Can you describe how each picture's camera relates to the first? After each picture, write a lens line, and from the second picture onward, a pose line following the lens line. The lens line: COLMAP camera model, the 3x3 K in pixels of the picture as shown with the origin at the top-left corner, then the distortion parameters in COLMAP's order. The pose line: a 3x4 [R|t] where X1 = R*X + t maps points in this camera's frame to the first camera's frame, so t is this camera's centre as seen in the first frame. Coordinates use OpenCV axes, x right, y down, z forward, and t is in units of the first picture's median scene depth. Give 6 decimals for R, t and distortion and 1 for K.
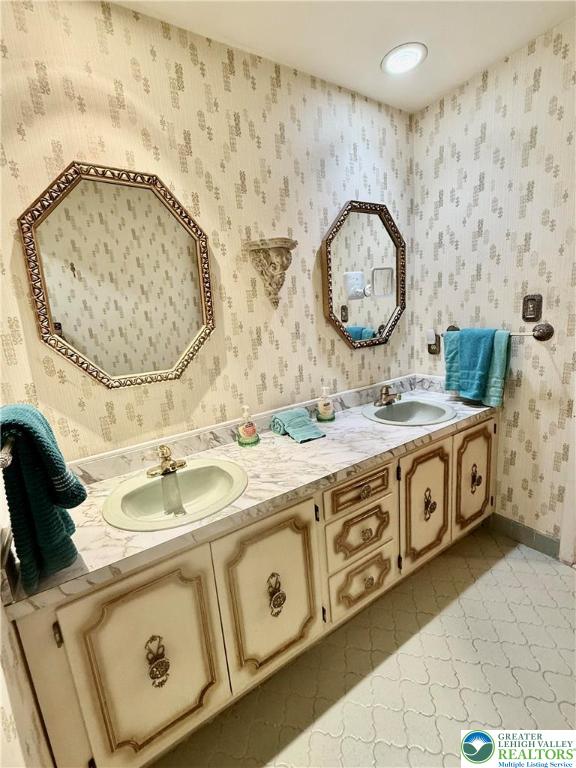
lens RADIAL K [[332.4, 0, 286.6], [0, 332.4, 383.9], [0, 0, 1]] dist [0.001667, 0.000222]
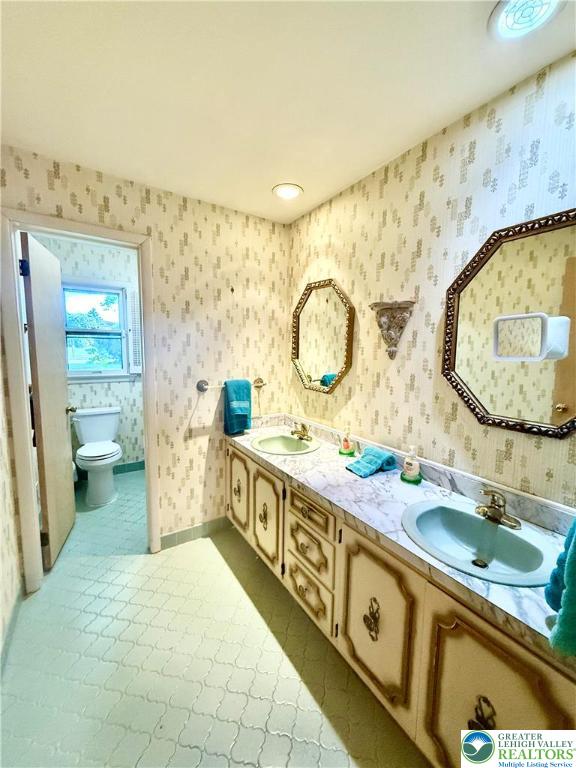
lens RADIAL K [[306.0, 0, 289.1], [0, 306.0, 383.1], [0, 0, 1]] dist [0.014143, -0.000267]
pose [[0.018943, 0.192837, -0.981048, 1.049023], [-0.221494, 0.957653, 0.183961, -0.275539], [0.974978, 0.213811, 0.060853, 0.638519]]
